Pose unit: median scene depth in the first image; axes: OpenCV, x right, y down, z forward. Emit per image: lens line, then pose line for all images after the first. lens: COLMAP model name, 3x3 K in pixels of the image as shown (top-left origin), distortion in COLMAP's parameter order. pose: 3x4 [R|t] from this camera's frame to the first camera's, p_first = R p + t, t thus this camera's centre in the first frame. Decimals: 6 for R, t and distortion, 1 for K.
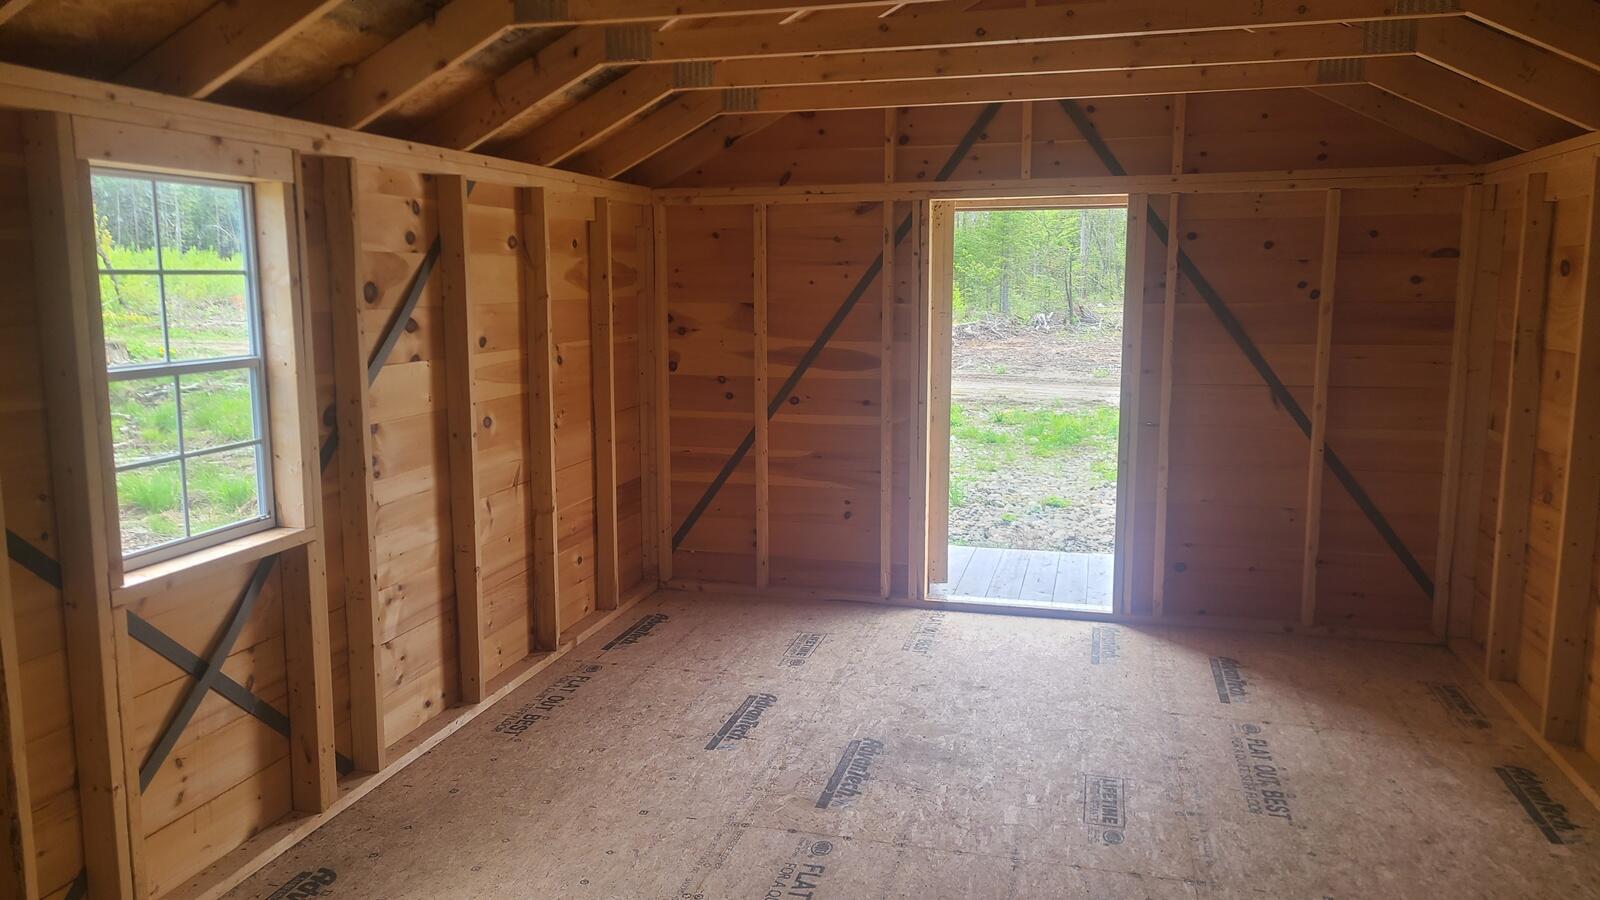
lens RADIAL K [[1221.2, 0, 800.0], [0, 1221.2, 450.0], [0, 0, 1]] dist [0.115467, -0.073160]
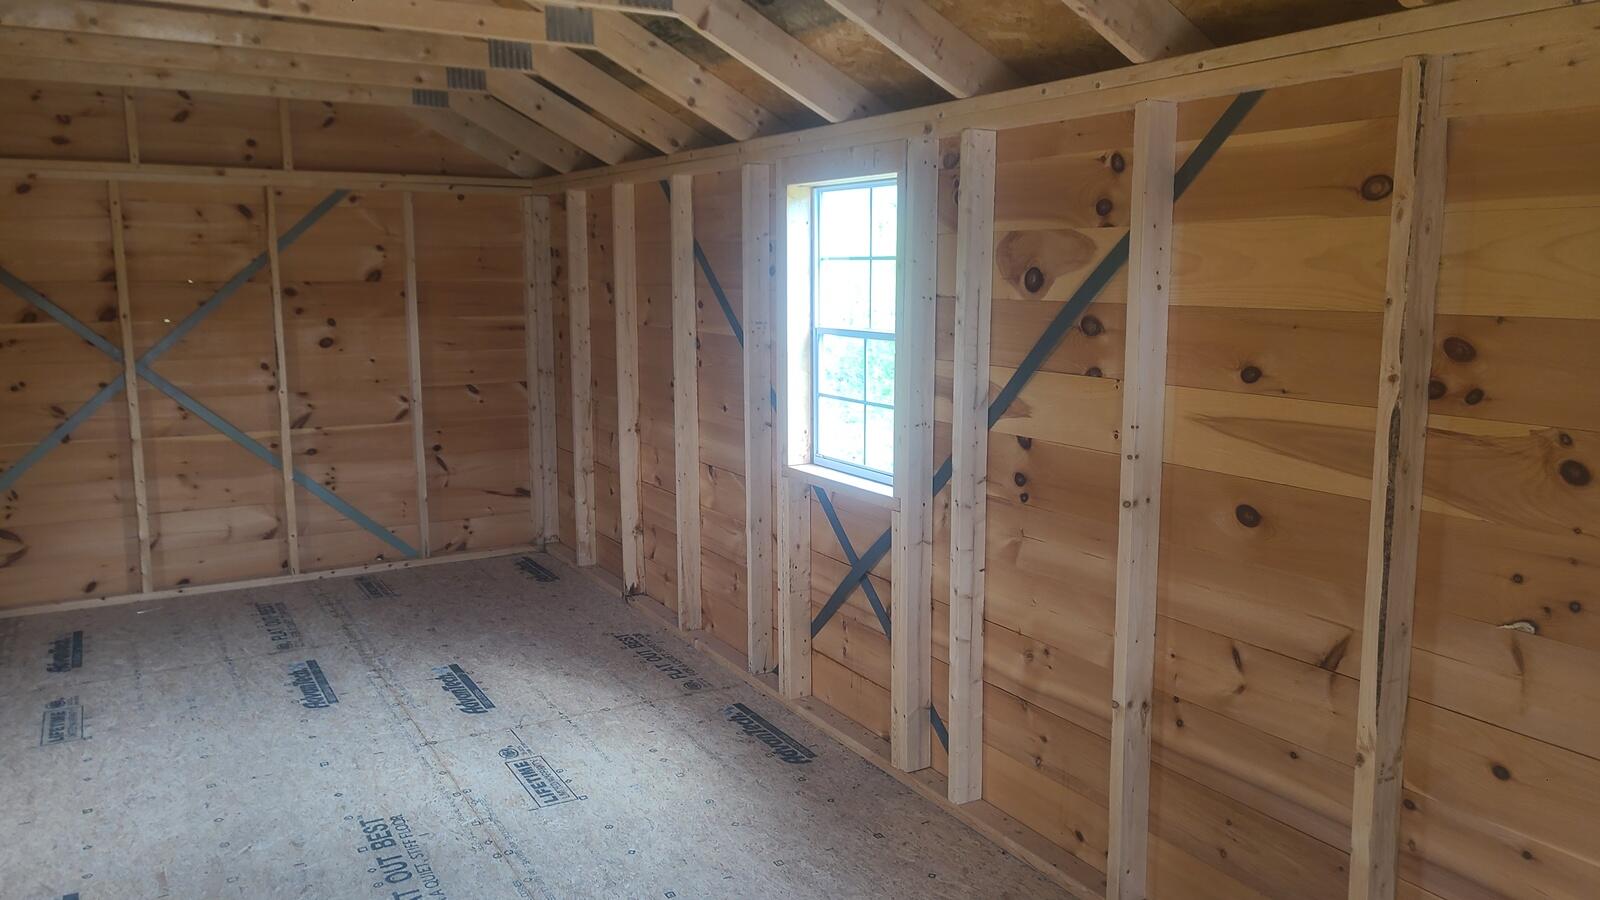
lens RADIAL K [[1221.2, 0, 800.0], [0, 1221.2, 450.0], [0, 0, 1]] dist [0.115467, -0.073160]
pose [[-0.733800, 0.110237, -0.670363, 0.428145], [-0.090771, 0.961991, 0.257554, -0.272406], [0.673275, 0.249843, -0.695902, 1.894120]]
